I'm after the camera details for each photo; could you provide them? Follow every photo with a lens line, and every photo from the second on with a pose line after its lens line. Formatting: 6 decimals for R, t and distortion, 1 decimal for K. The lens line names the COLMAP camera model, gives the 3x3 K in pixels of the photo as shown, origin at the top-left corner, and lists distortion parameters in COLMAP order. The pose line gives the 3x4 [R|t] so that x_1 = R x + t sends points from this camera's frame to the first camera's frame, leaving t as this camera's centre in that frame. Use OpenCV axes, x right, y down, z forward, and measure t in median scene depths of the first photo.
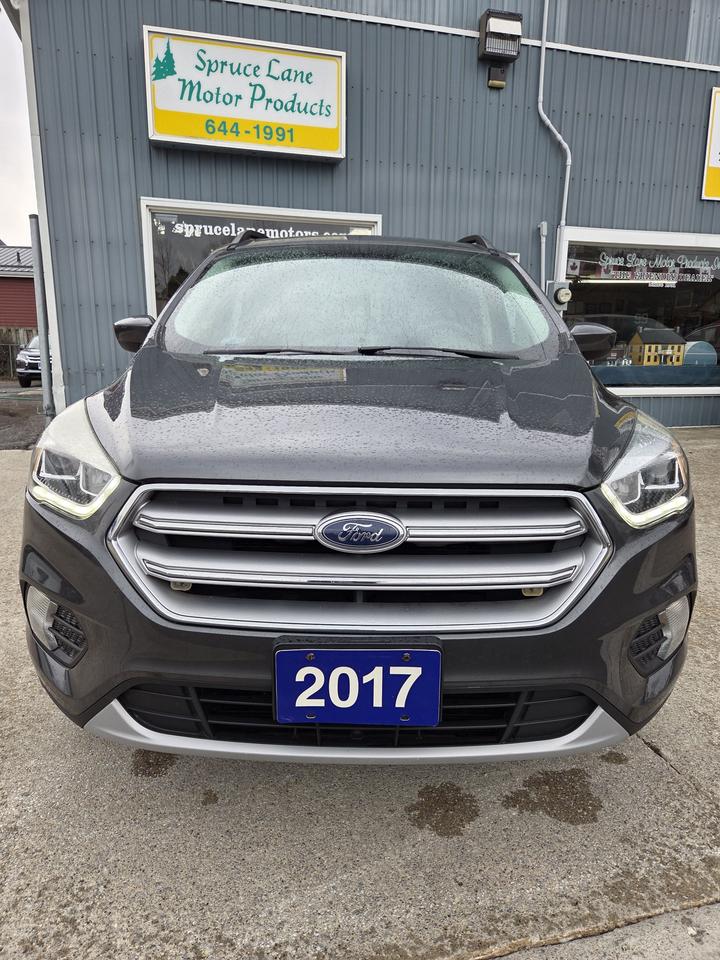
lens RADIAL K [[646.9, 0, 352.9], [0, 646.9, 482.0], [0, 0, 1]] dist [0.055369, -0.038007]
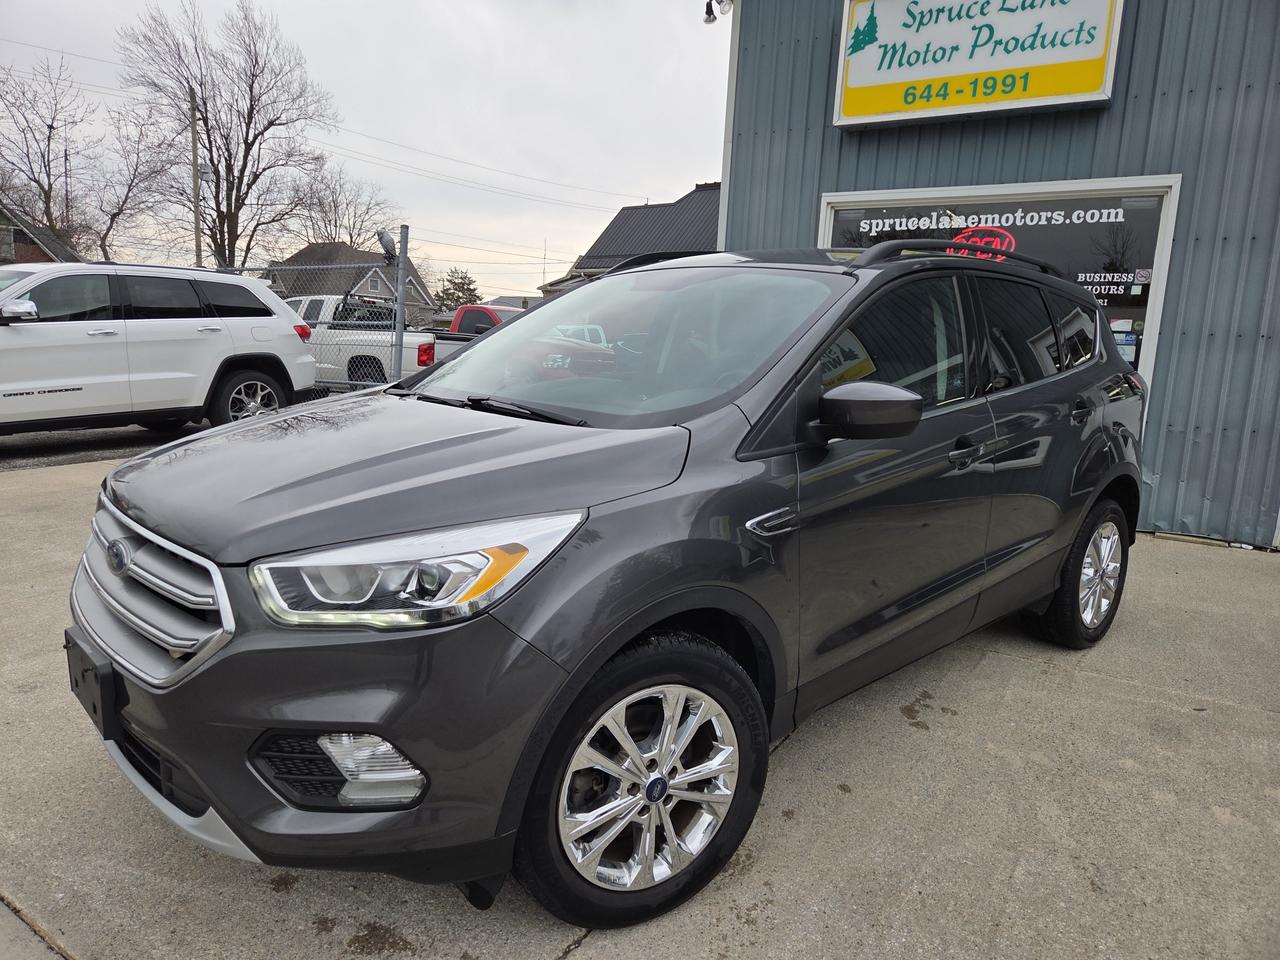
lens RADIAL K [[862.6, 0, 637.0], [0, 862.6, 469.5], [0, 0, 1]] dist [0.055369, -0.038007]
pose [[0.685960, 0.125758, -0.716689, 0.353908], [-0.181402, 0.983408, -0.001065, -0.047529], [0.704664, 0.130740, 0.697392, 0.111828]]
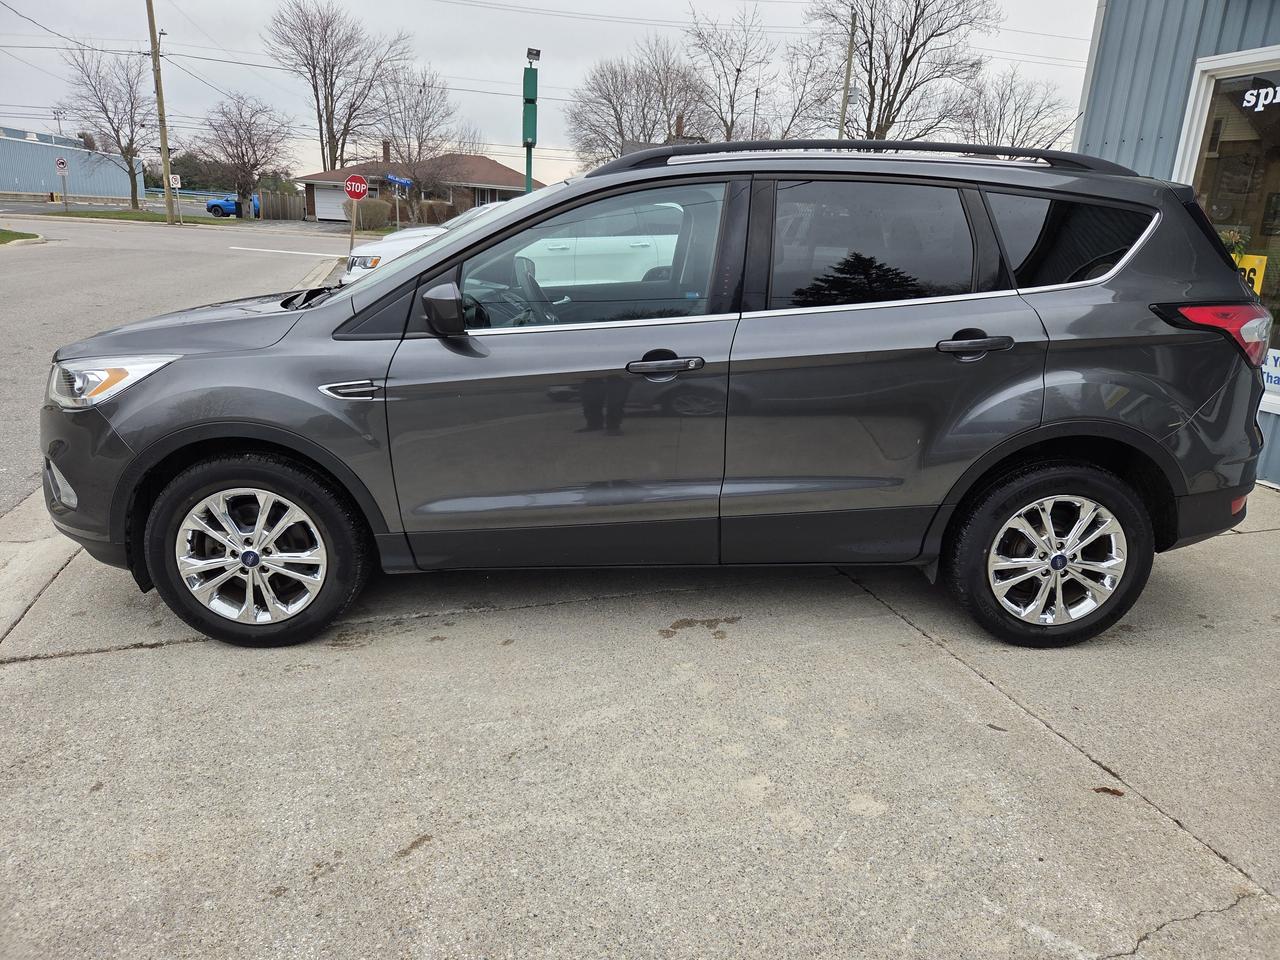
lens RADIAL K [[862.6, 0, 647.3], [0, 862.6, 469.3], [0, 0, 1]] dist [0.055369, -0.038007]
pose [[0.038965, 0.260326, -0.964734, 0.590794], [-0.244705, 0.938556, 0.243378, -0.144760], [0.968814, 0.226592, 0.100274, 0.504488]]
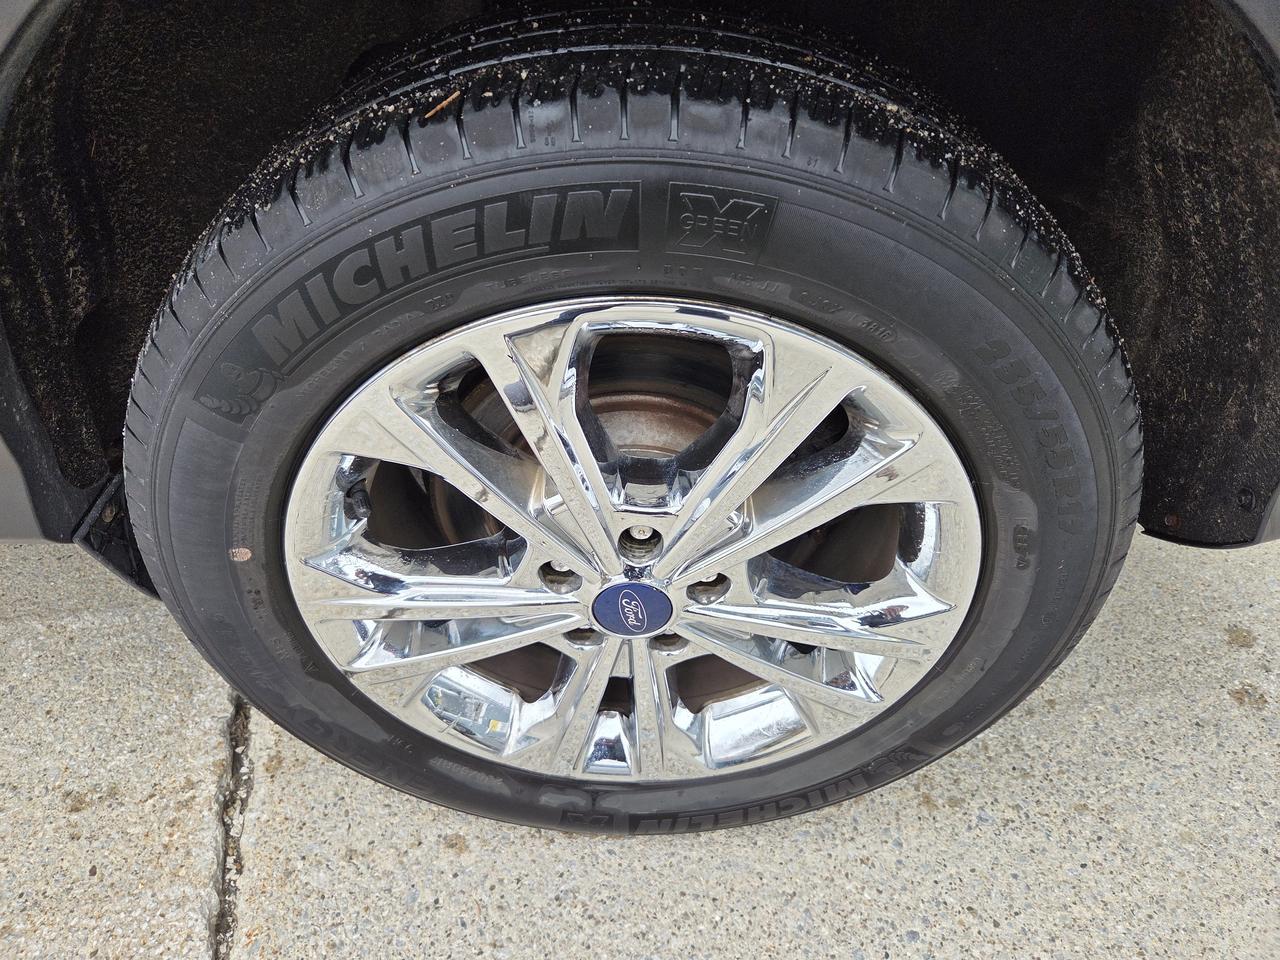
lens RADIAL K [[862.6, 0, 635.8], [0, 862.6, 485.8], [0, 0, 1]] dist [0.055369, -0.038007]
pose [[-0.012945, 0.655390, -0.755180, 0.210804], [-0.277776, 0.723159, 0.632362, -0.106852], [0.960559, 0.217957, 0.172690, 0.766642]]
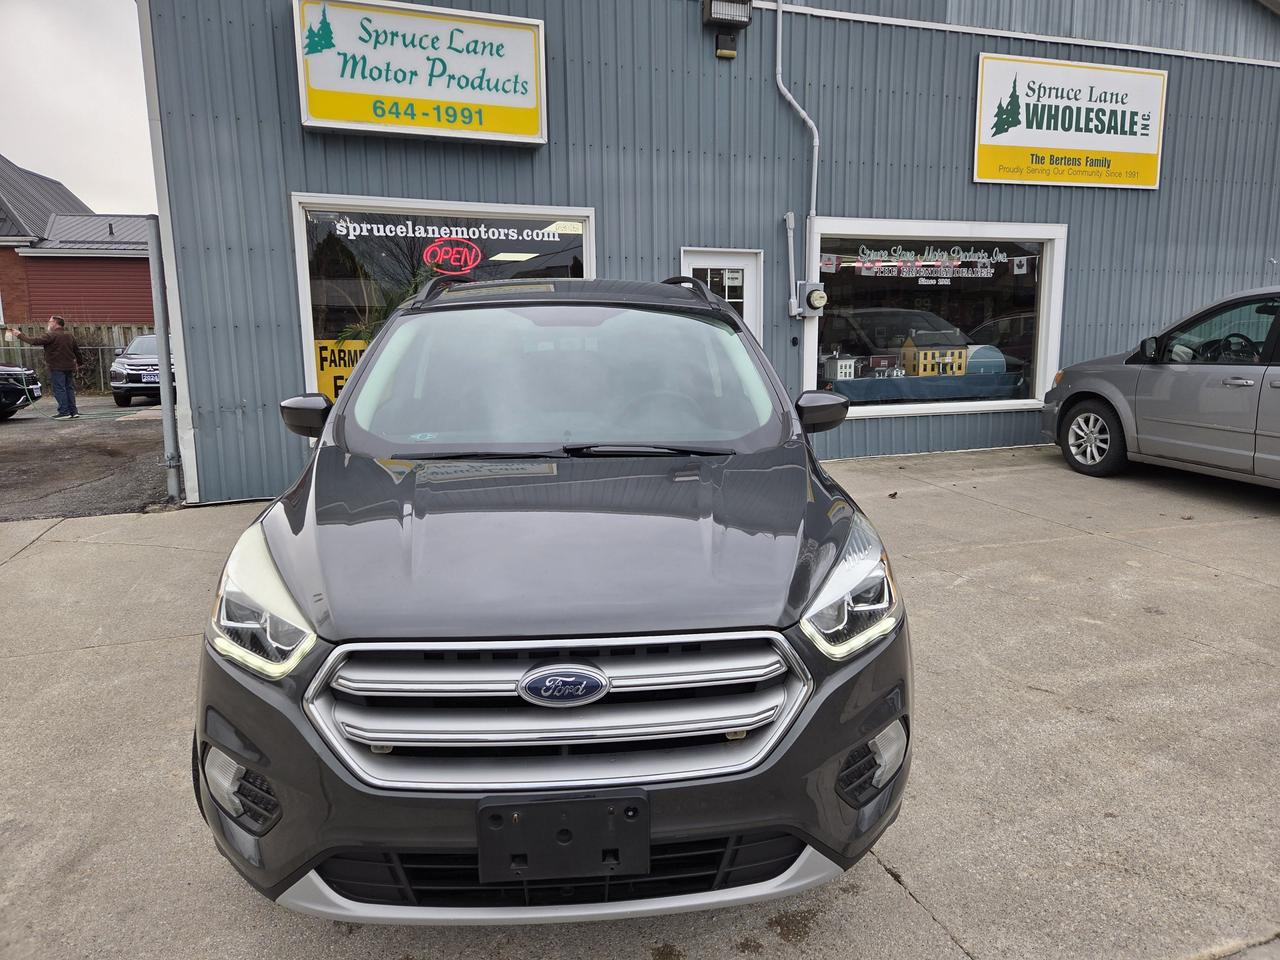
lens RADIAL K [[862.6, 0, 634.7], [0, 862.6, 456.8], [0, 0, 1]] dist [0.055369, -0.038007]
pose [[0.996856, -0.029245, 0.073646, 0.006535], [0.033379, 0.997898, -0.055551, -0.039910], [-0.071867, 0.057835, 0.995736, -0.074487]]
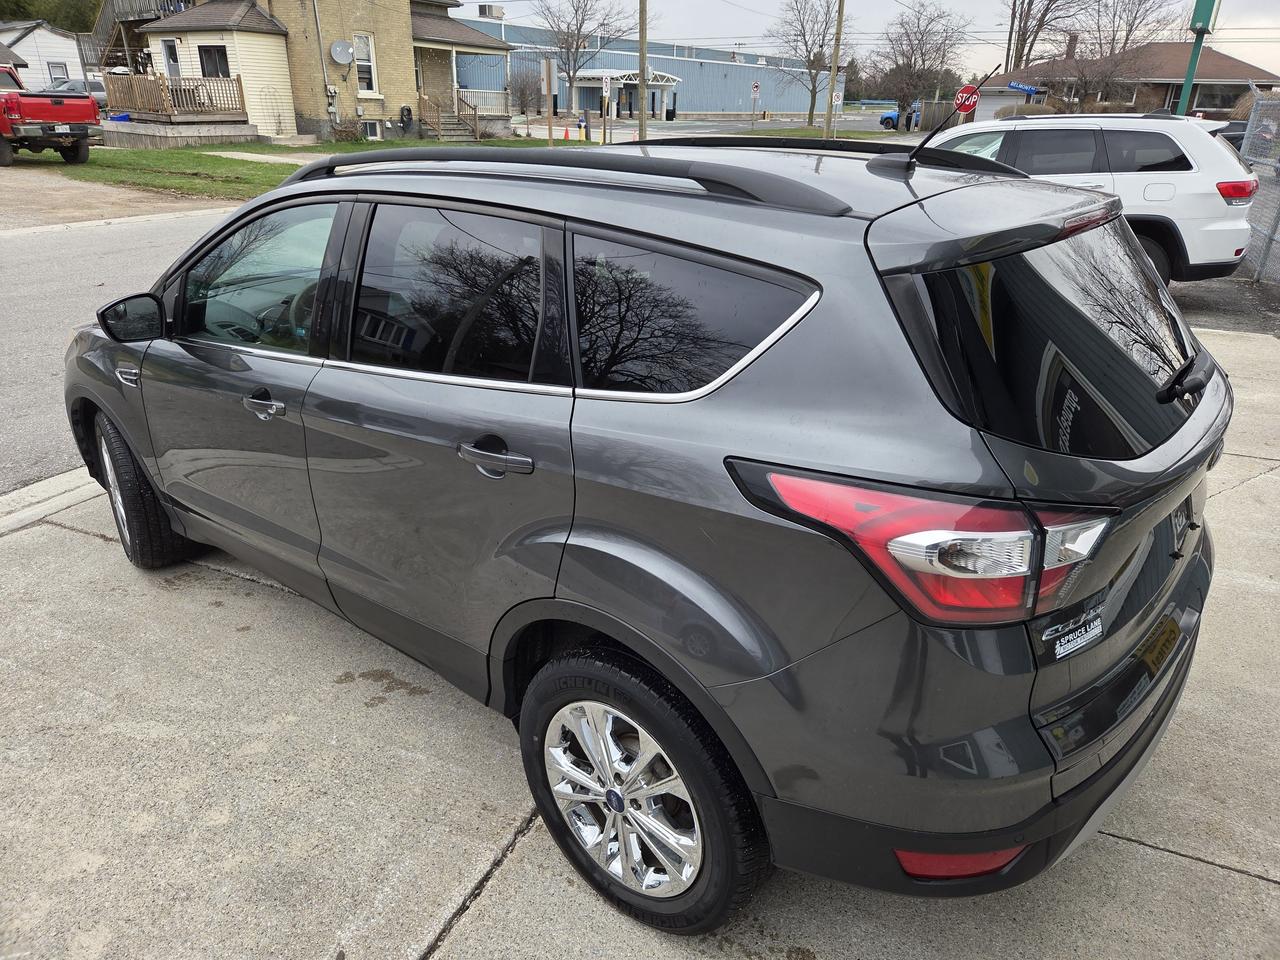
lens RADIAL K [[862.6, 0, 639.5], [0, 862.6, 470.3], [0, 0, 1]] dist [0.055369, -0.038007]
pose [[-0.645334, 0.273333, -0.713326, 0.334769], [-0.178477, 0.854000, 0.488702, -0.295825], [0.742759, 0.442688, -0.502332, 0.899054]]
